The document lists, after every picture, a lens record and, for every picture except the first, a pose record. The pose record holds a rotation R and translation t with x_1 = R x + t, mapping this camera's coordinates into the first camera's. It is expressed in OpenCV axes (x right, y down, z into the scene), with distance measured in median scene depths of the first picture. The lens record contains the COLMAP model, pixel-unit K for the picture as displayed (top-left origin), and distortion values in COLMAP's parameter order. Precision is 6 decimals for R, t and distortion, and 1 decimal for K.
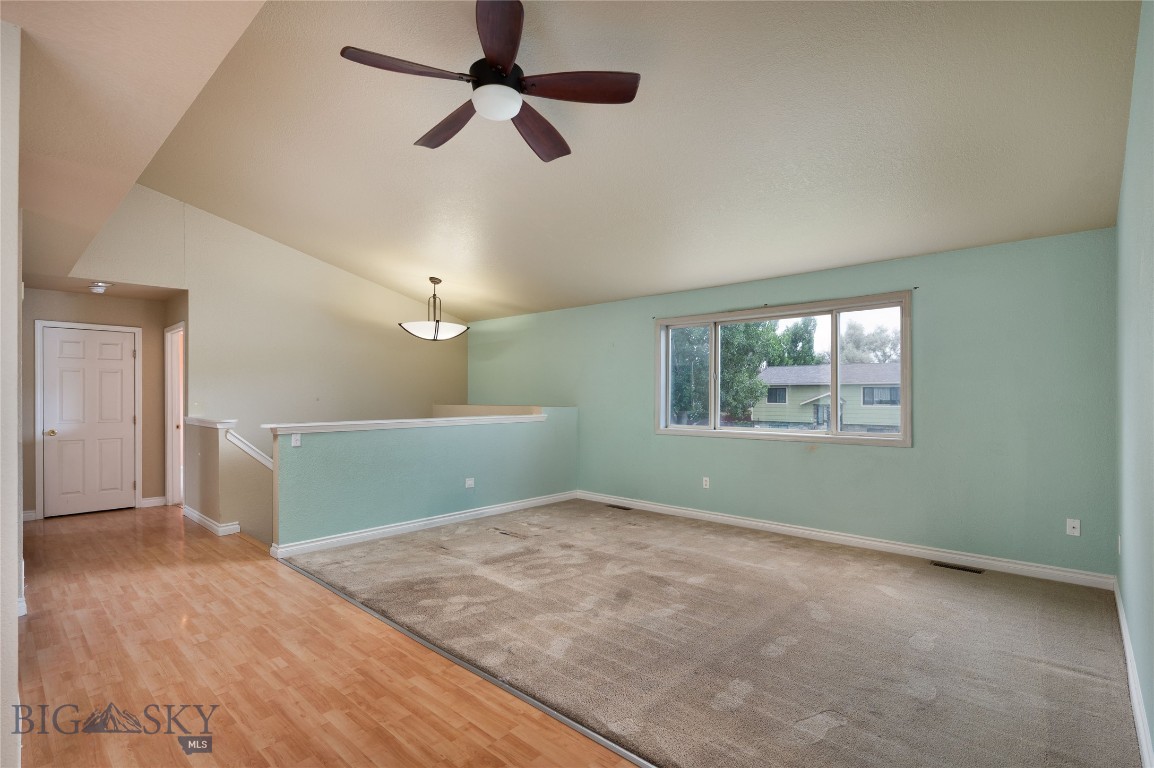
lens RADIAL K [[545.7, 0, 575.0], [0, 545.7, 392.1], [0, 0, 1]] dist [-0.000327, -0.000078]
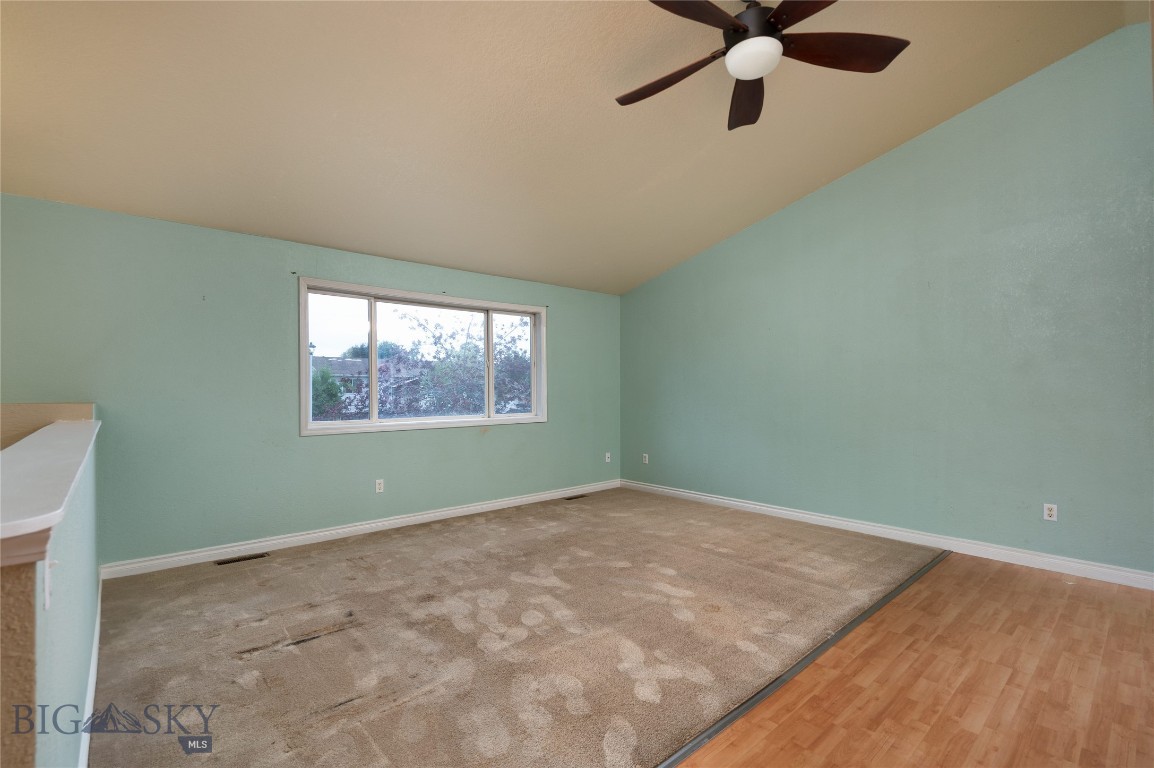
lens RADIAL K [[520.2, 0, 575.9], [0, 520.2, 387.3], [0, 0, 1]] dist [0.002677, 0.000426]
pose [[0.100464, 0.003086, 0.994936, -0.733107], [-0.004712, 0.999985, -0.002626, 0.017417], [-0.994929, -0.004425, 0.100478, 0.836428]]
